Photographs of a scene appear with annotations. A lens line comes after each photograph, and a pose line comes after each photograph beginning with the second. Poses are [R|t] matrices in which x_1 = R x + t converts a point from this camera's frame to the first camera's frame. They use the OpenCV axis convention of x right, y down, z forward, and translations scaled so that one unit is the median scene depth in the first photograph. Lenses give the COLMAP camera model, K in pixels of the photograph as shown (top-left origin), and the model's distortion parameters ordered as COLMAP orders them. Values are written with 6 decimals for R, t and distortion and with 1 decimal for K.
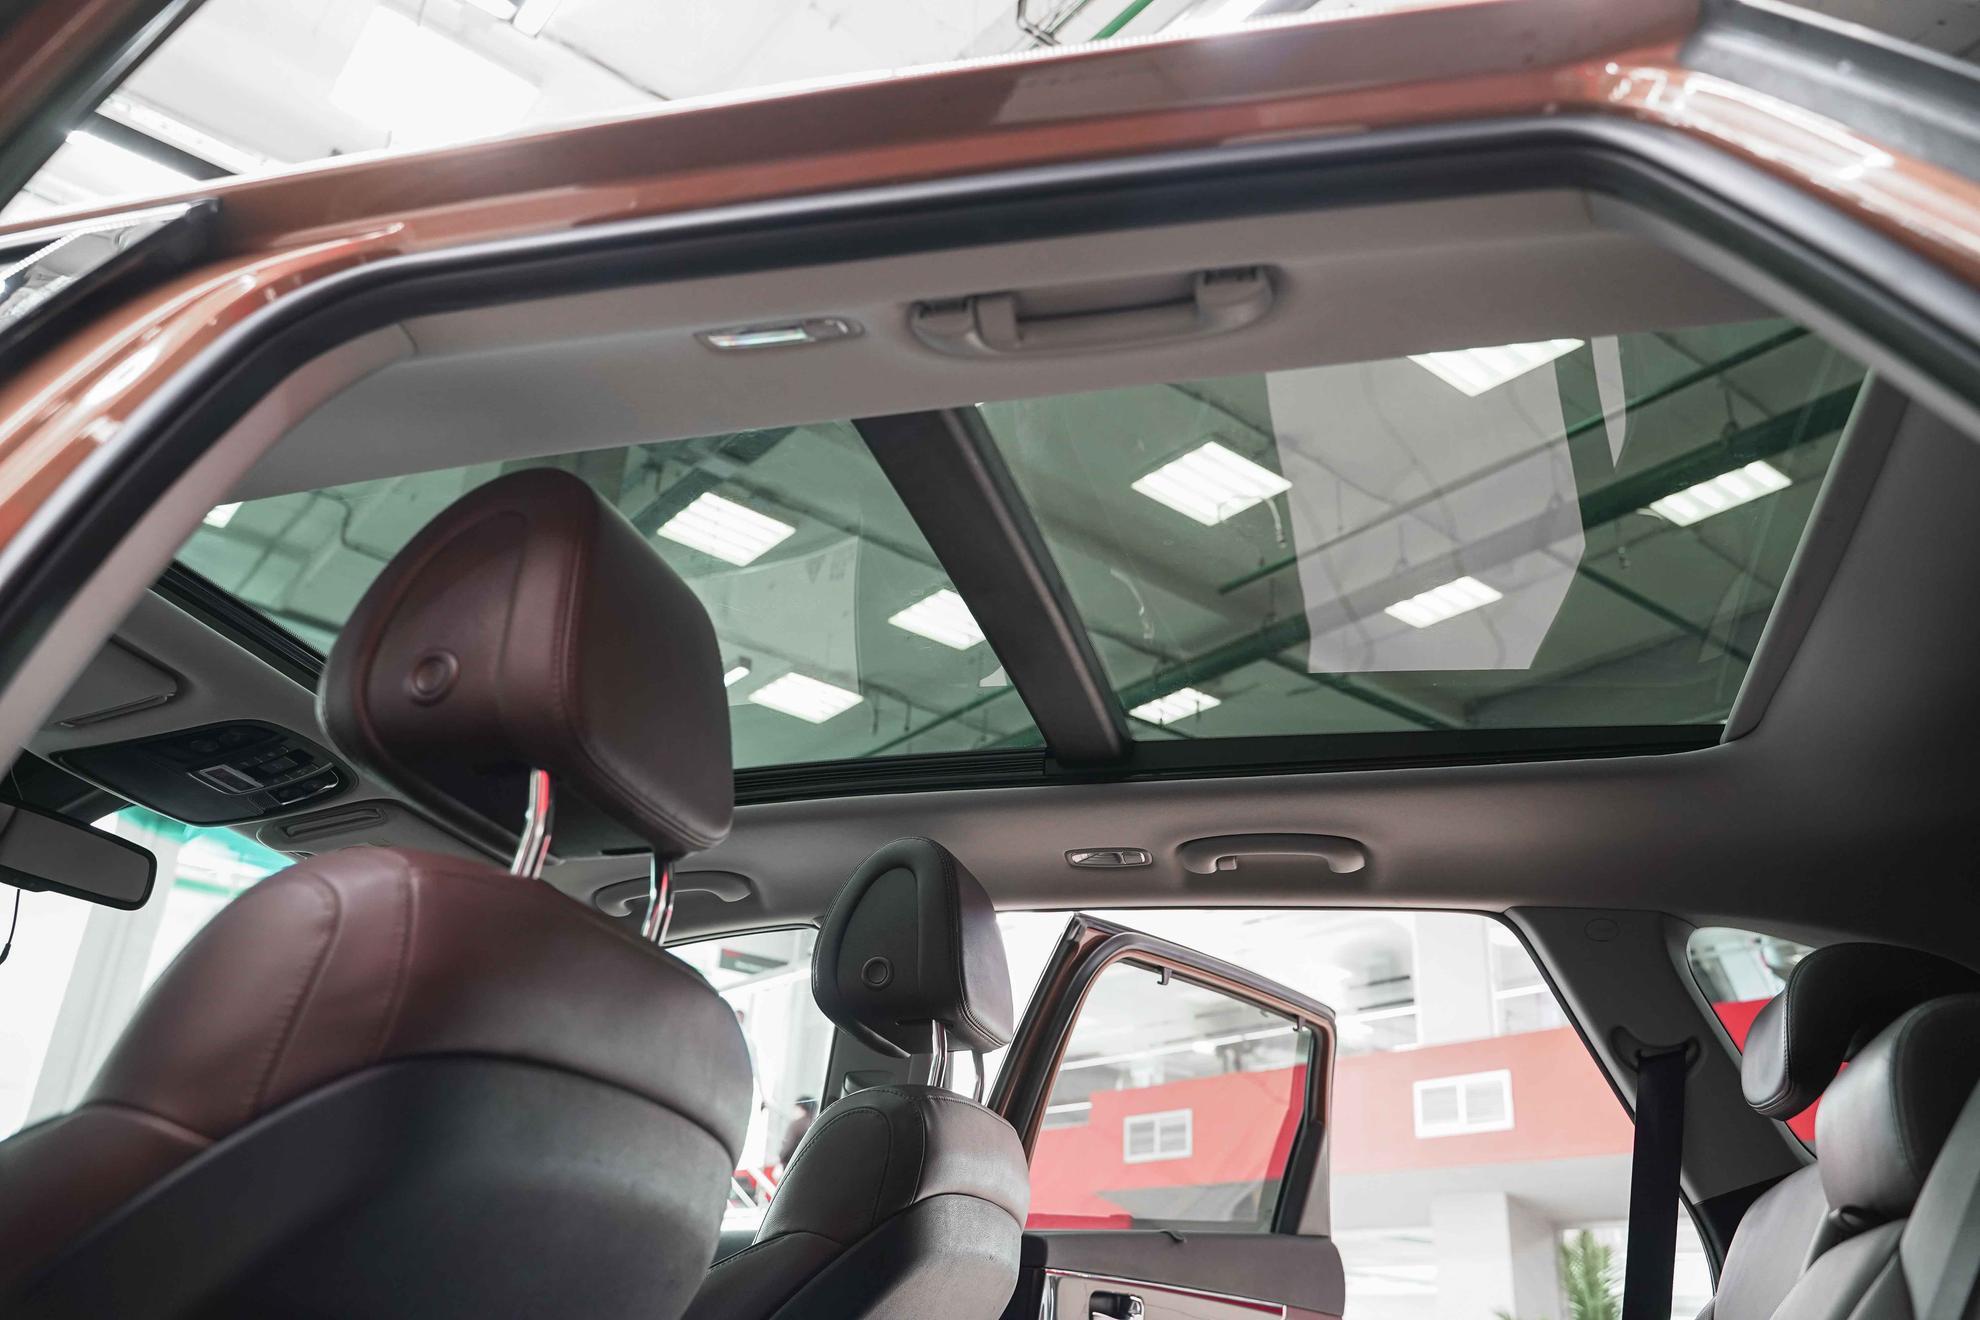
lens RADIAL K [[1586.6, 0, 992.7], [0, 1586.6, 658.9], [0, 0, 1]] dist [-0.011291, 0.009426]
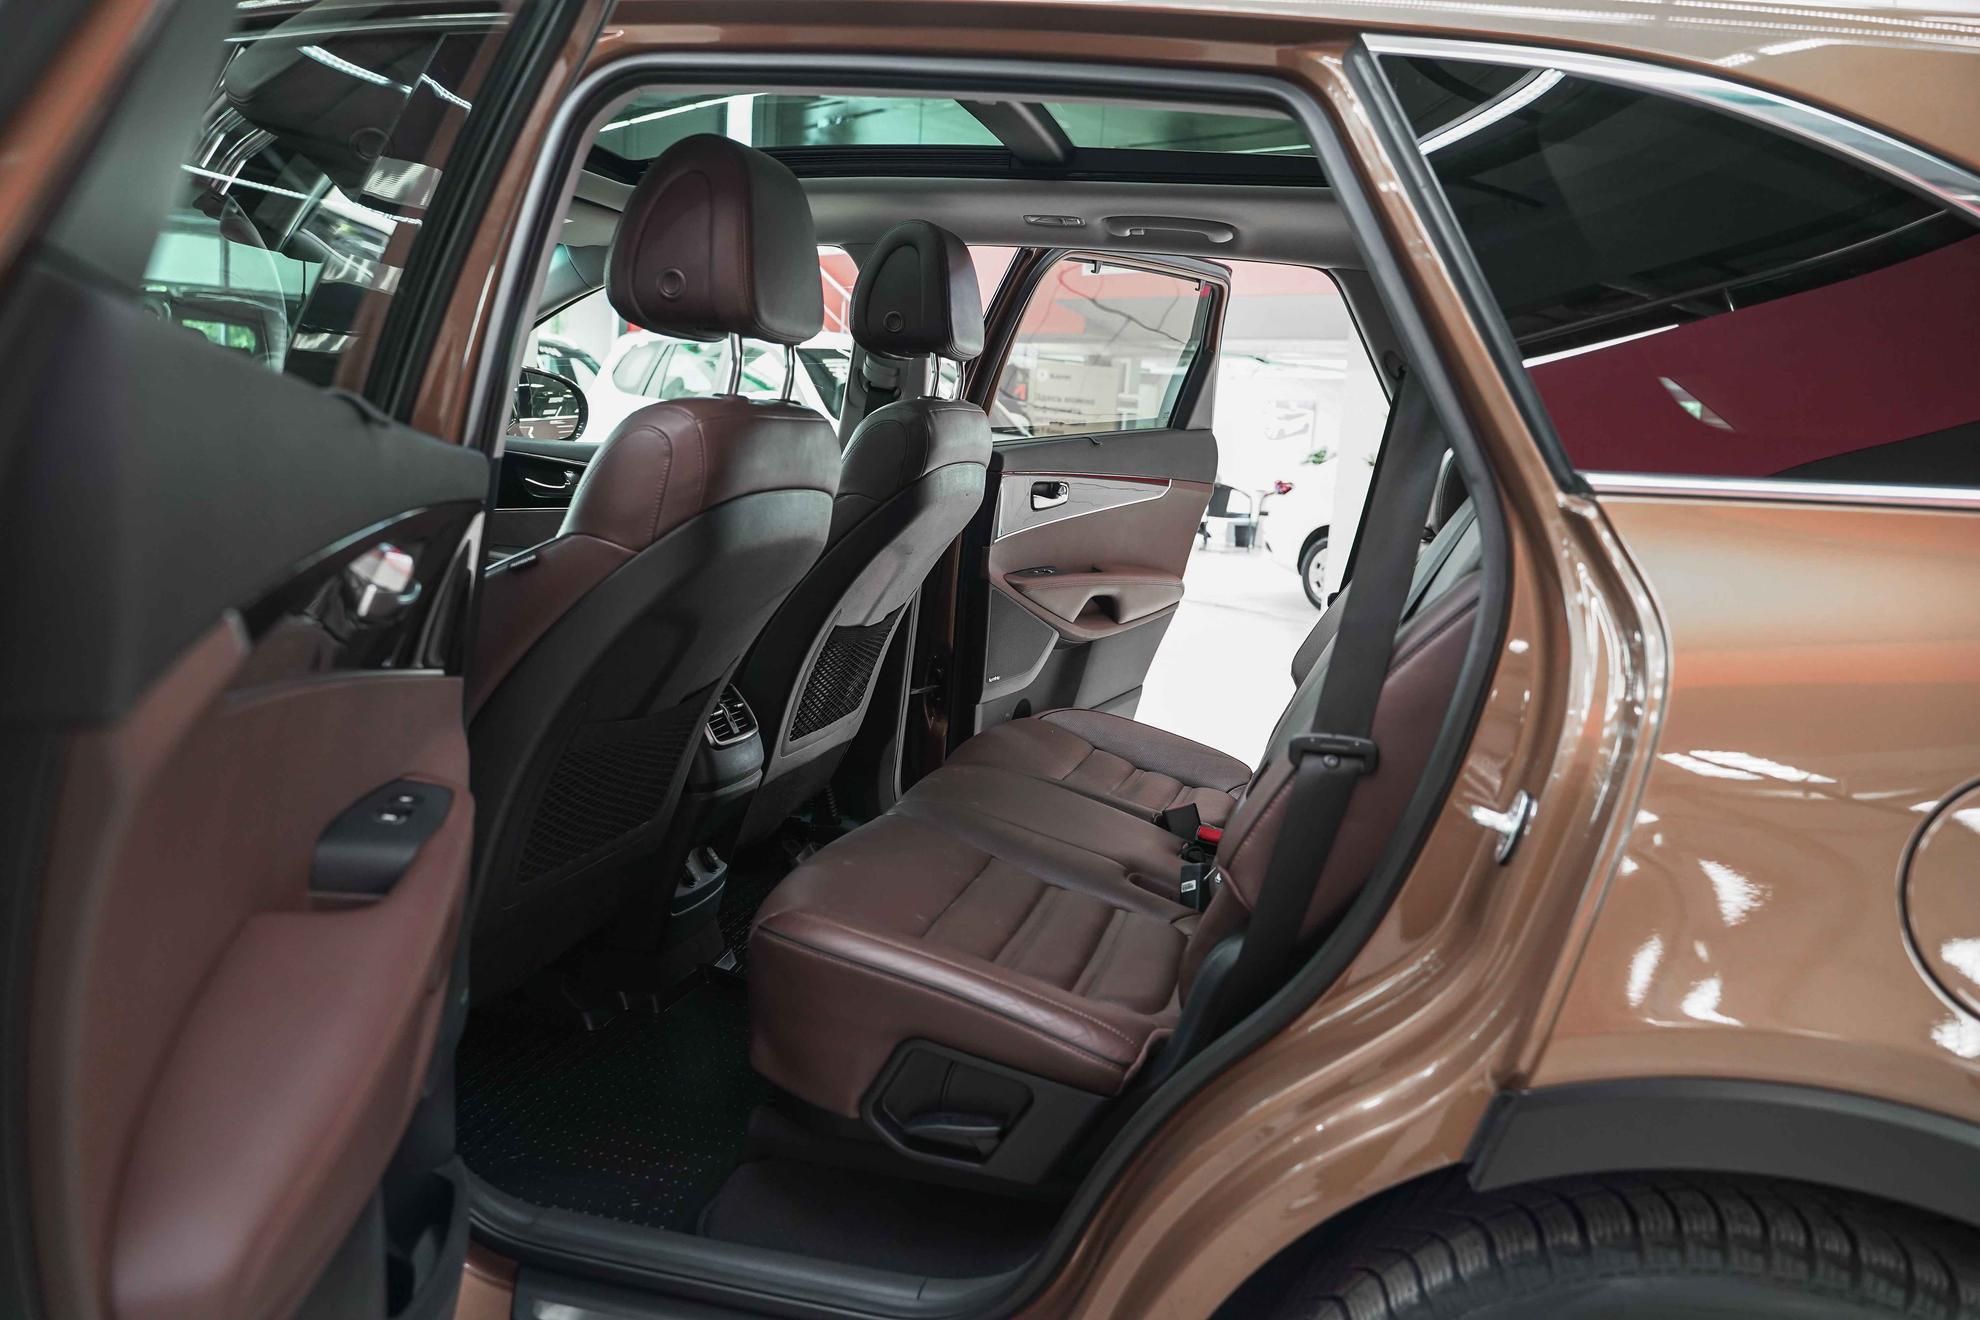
lens RADIAL K [[1586.6, 0, 992.7], [0, 1586.6, 658.9], [0, 0, 1]] dist [-0.011291, 0.009426]
pose [[0.999596, 0.008905, 0.026995, -0.015474], [-0.022087, 0.841119, 0.540399, -0.308163], [-0.017893, -0.540777, 0.840976, -0.384002]]
